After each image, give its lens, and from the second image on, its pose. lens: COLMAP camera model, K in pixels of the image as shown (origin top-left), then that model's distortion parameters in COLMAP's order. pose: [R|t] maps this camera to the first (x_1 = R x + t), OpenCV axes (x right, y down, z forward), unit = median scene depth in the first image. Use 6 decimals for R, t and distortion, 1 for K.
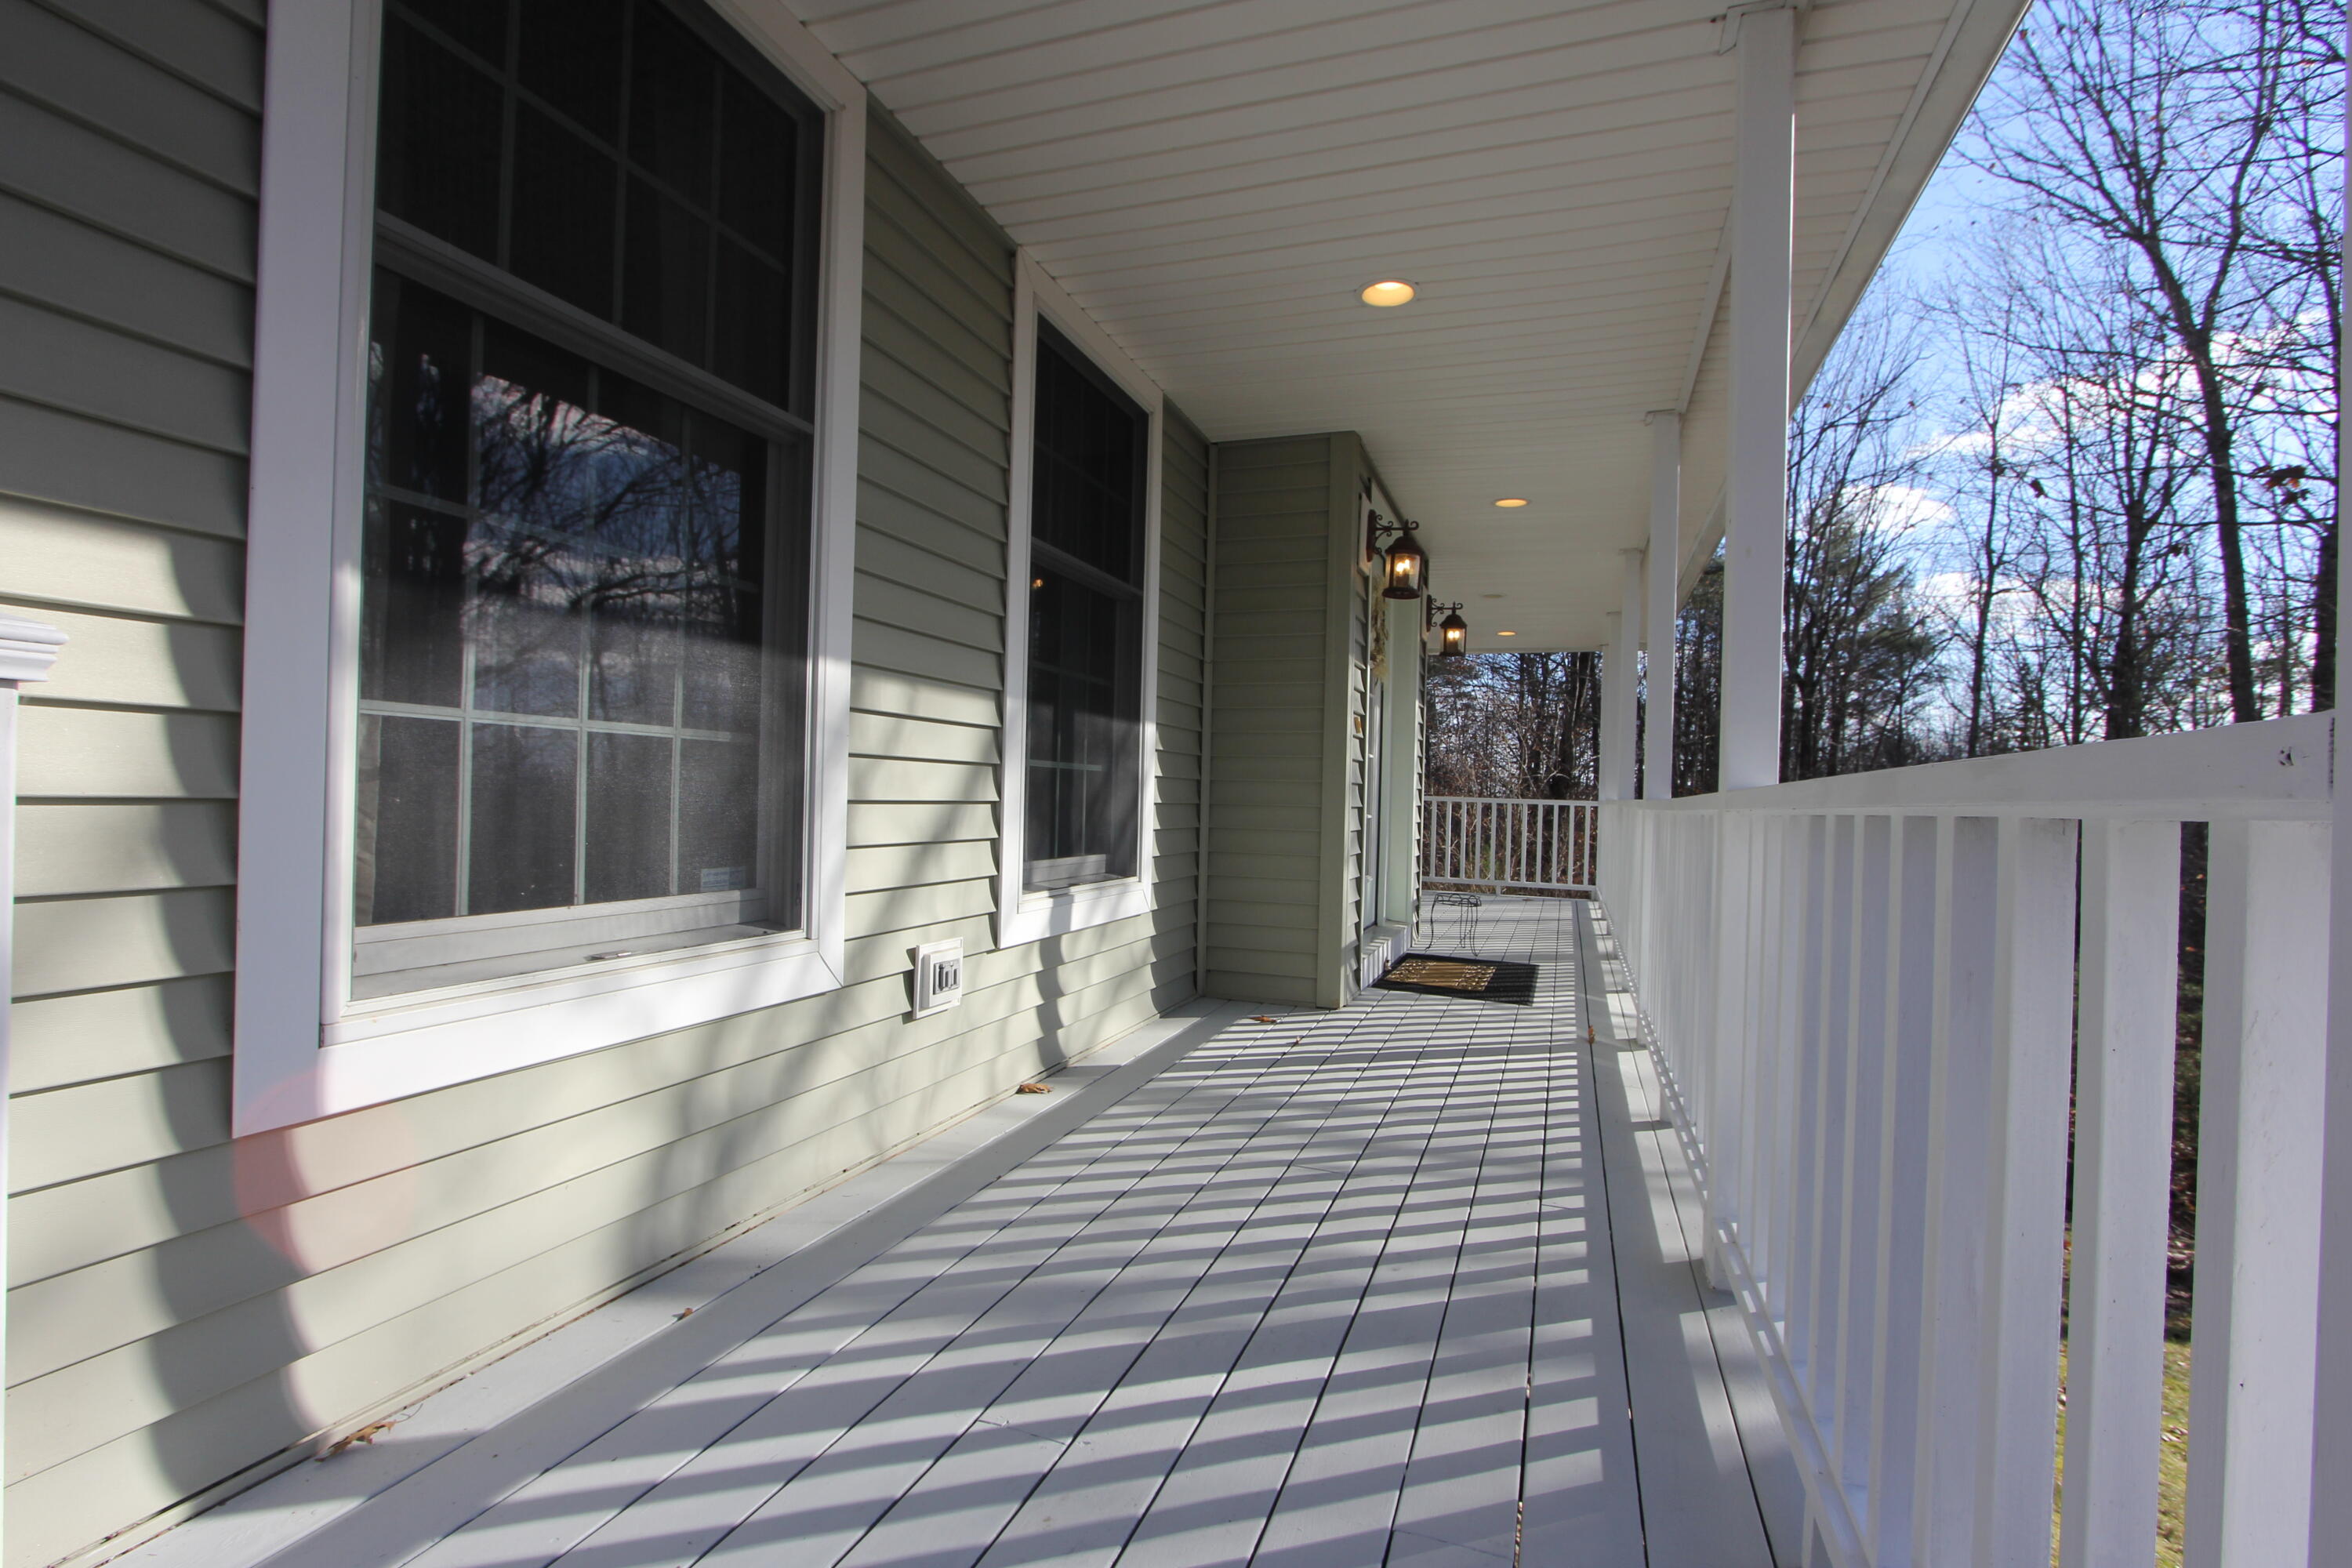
lens RADIAL K [[1090.5, 0, 1168.0], [0, 1090.5, 790.6], [0, 0, 1]] dist [-0.019962, 0.001978]
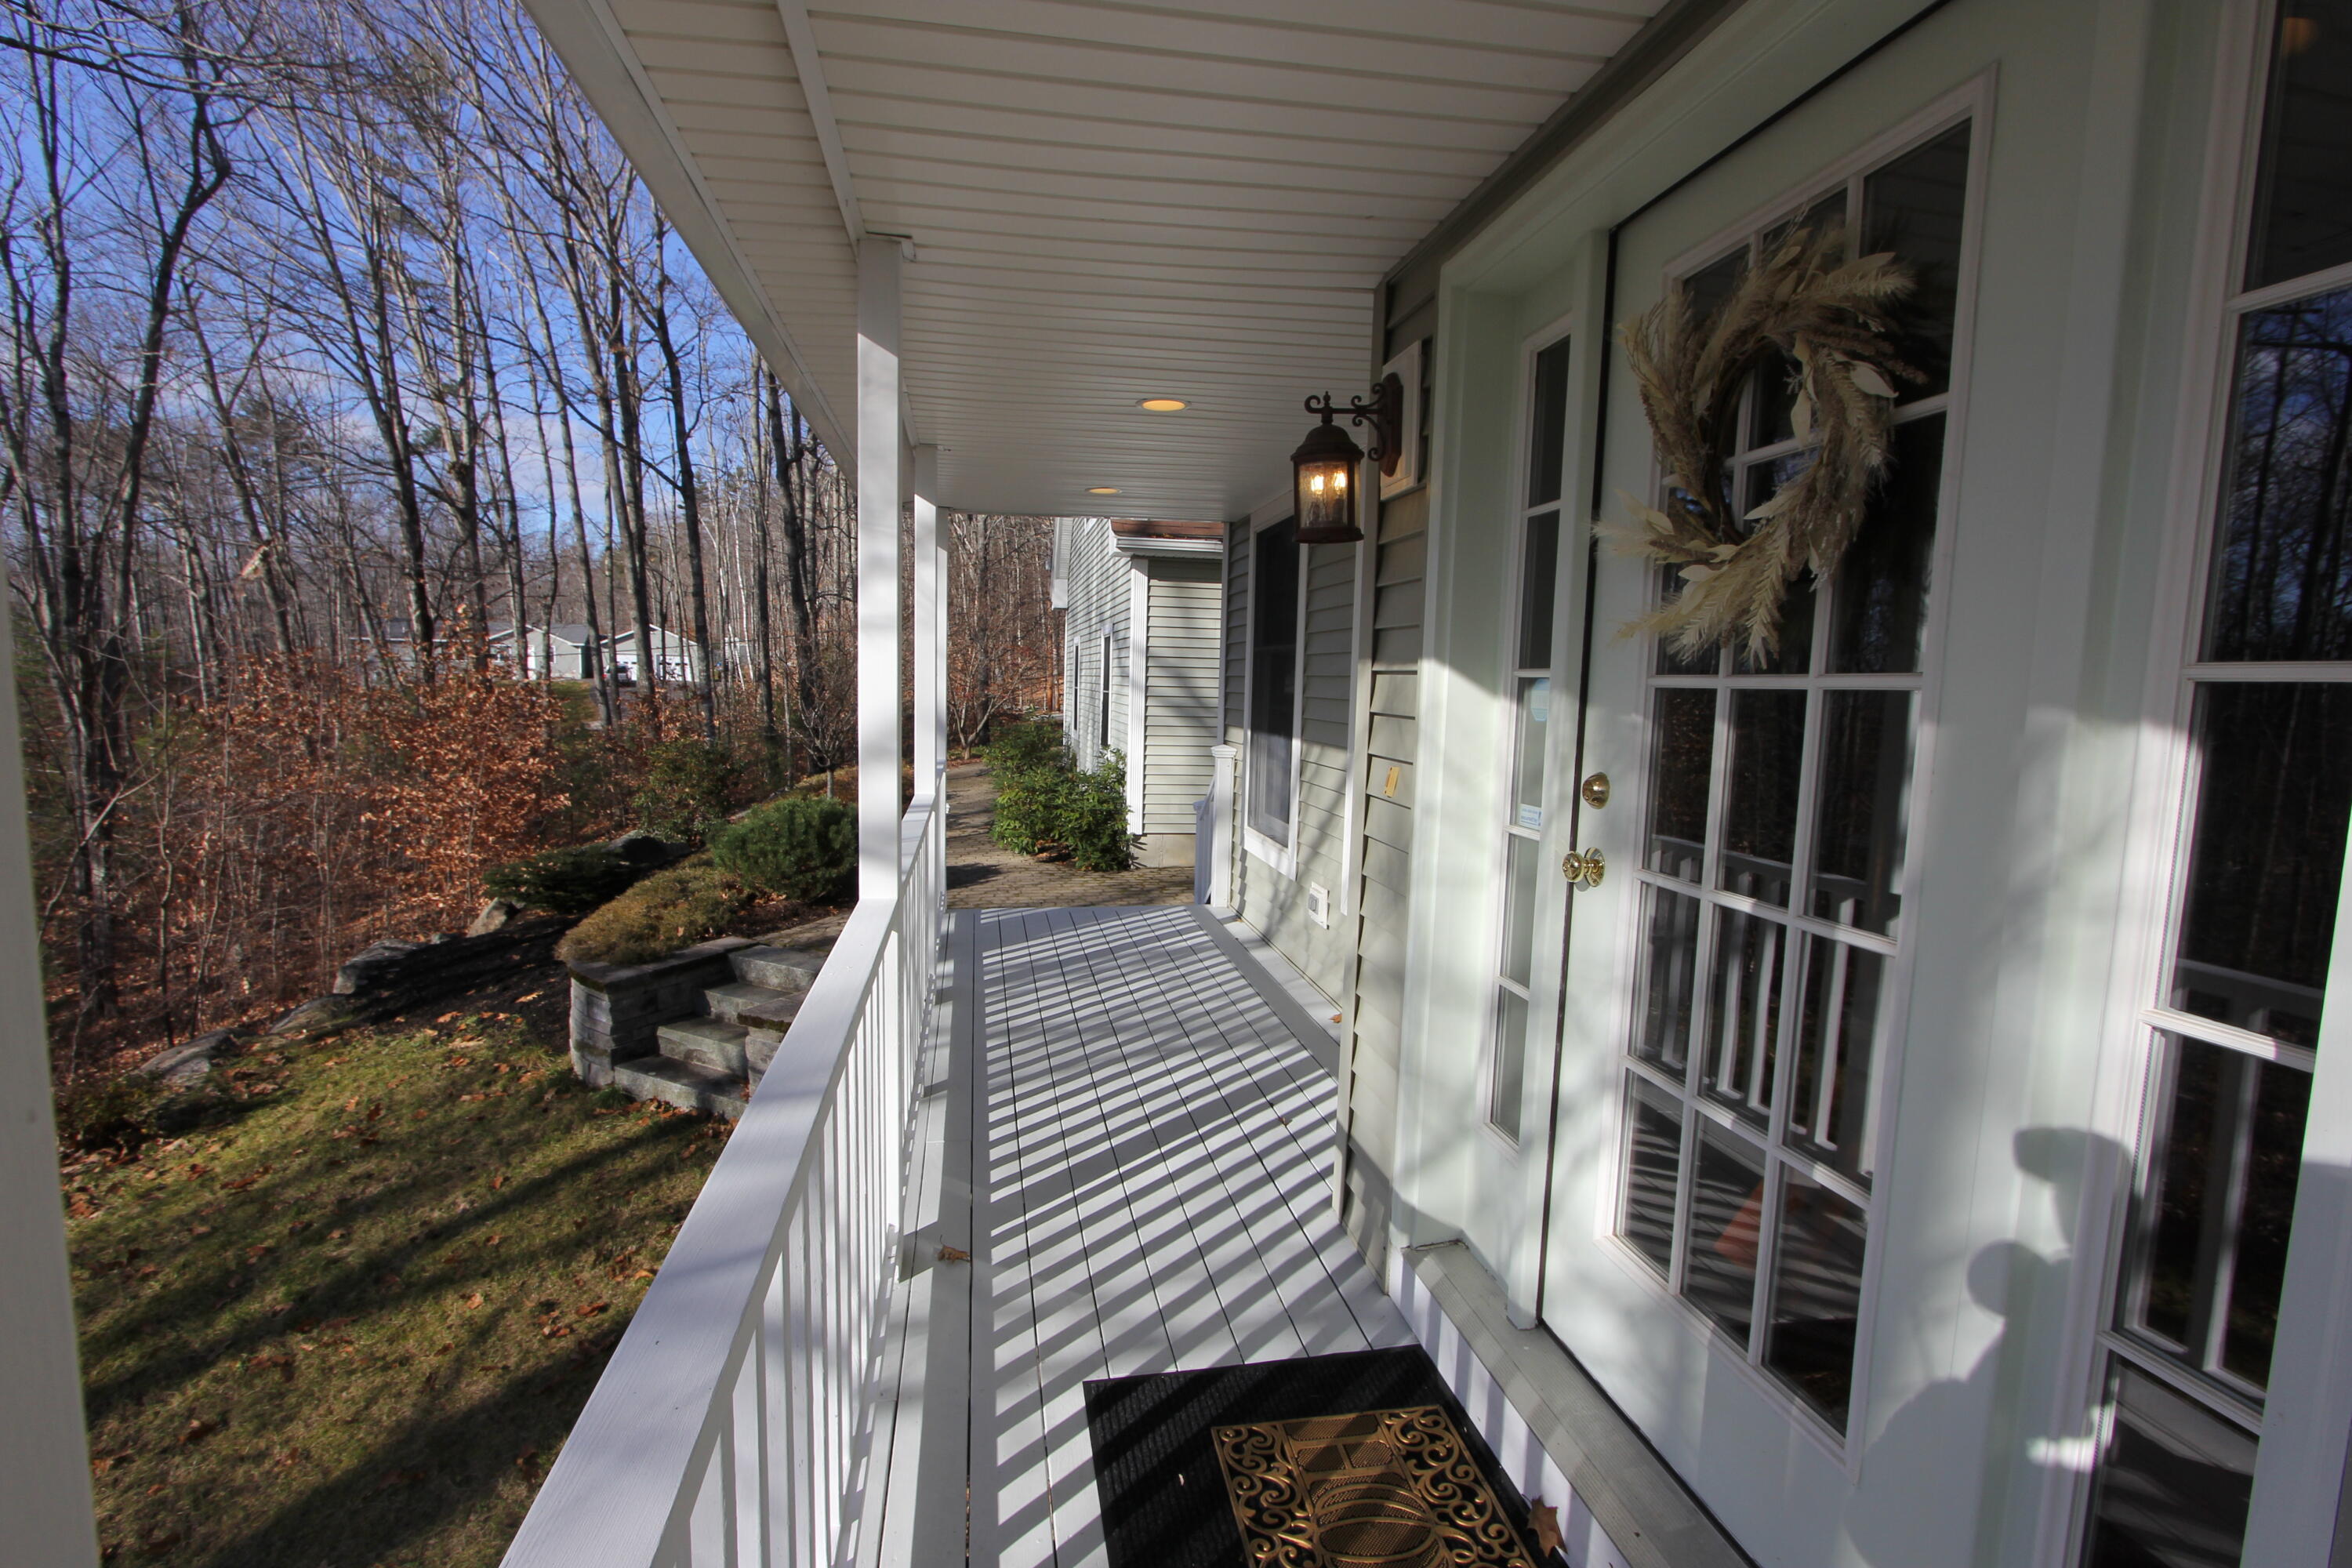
lens RADIAL K [[1090.5, 0, 1165.1], [0, 1090.5, 806.4], [0, 0, 1]] dist [-0.019962, 0.001978]
pose [[-0.866782, 0.021185, -0.498236, 1.133406], [-0.033213, 0.994427, 0.100063, -0.204829], [0.497579, 0.103281, -0.861248, 2.969036]]
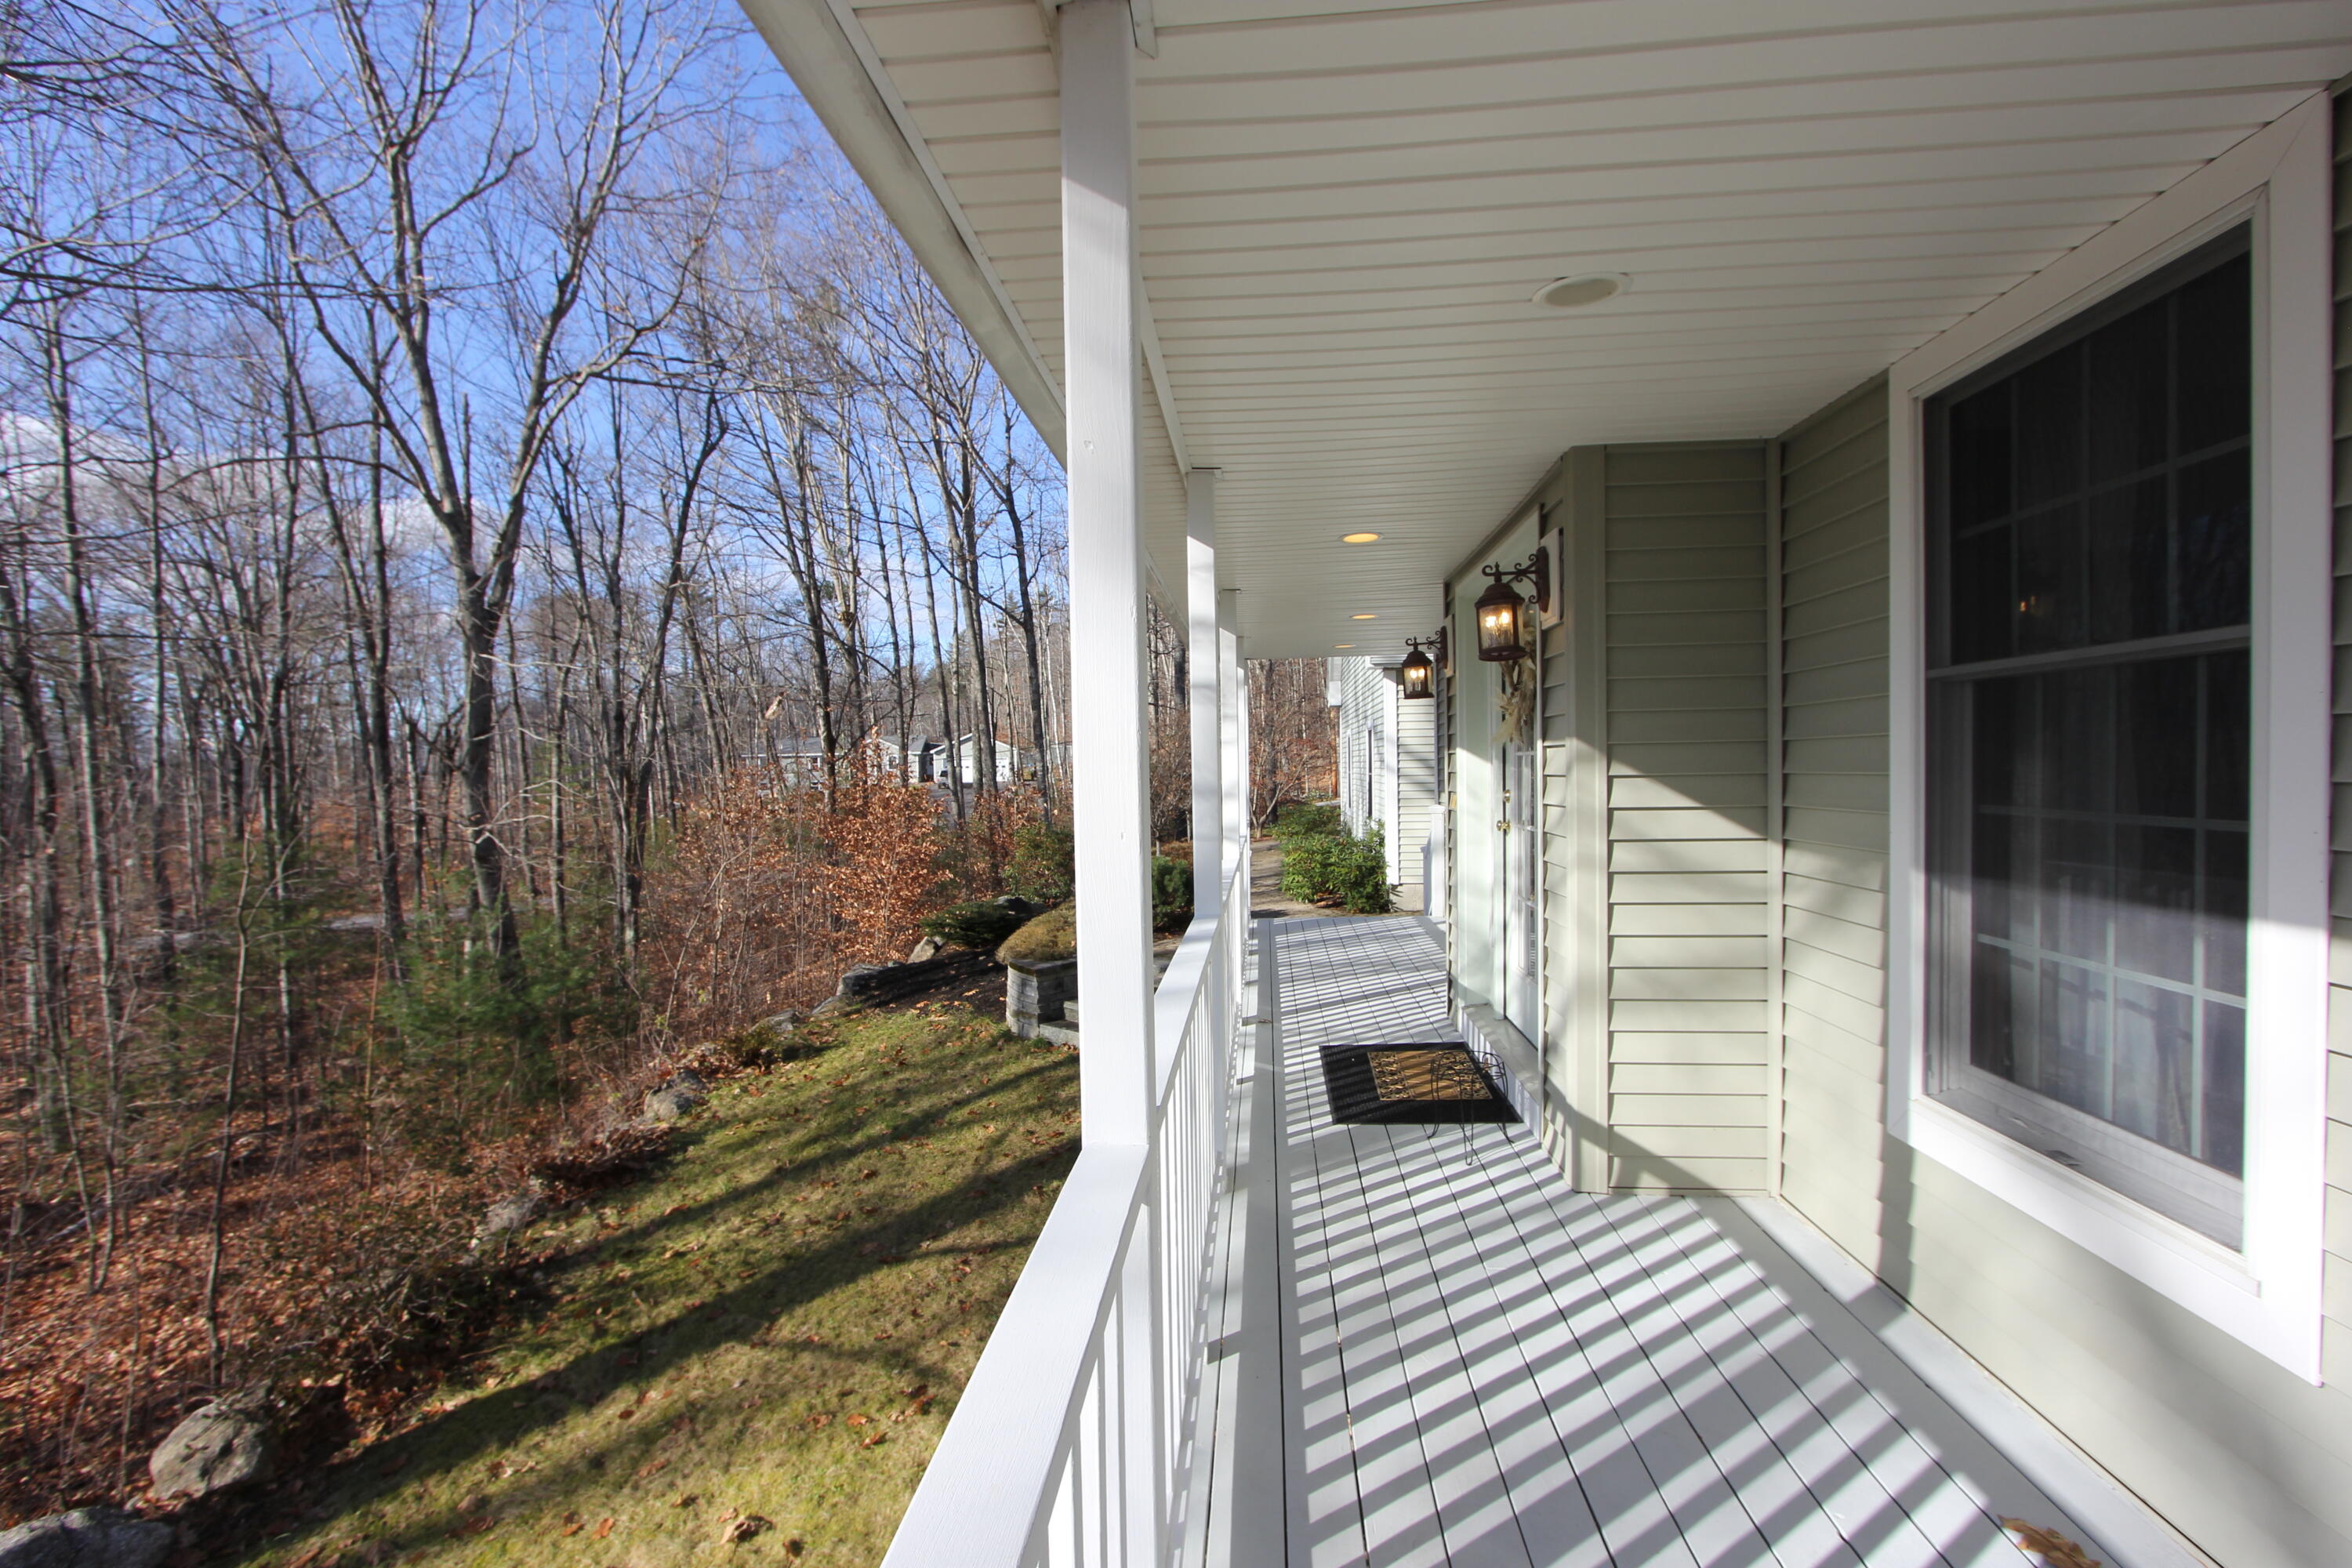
lens RADIAL K [[1090.5, 0, 1154.0], [0, 1090.5, 799.9], [0, 0, 1]] dist [-0.019962, 0.001978]
pose [[-0.968957, 0.008782, -0.247072, 1.644333], [0.004870, 0.999853, 0.016438, -0.173567], [0.247180, 0.014724, -0.968858, 4.321617]]
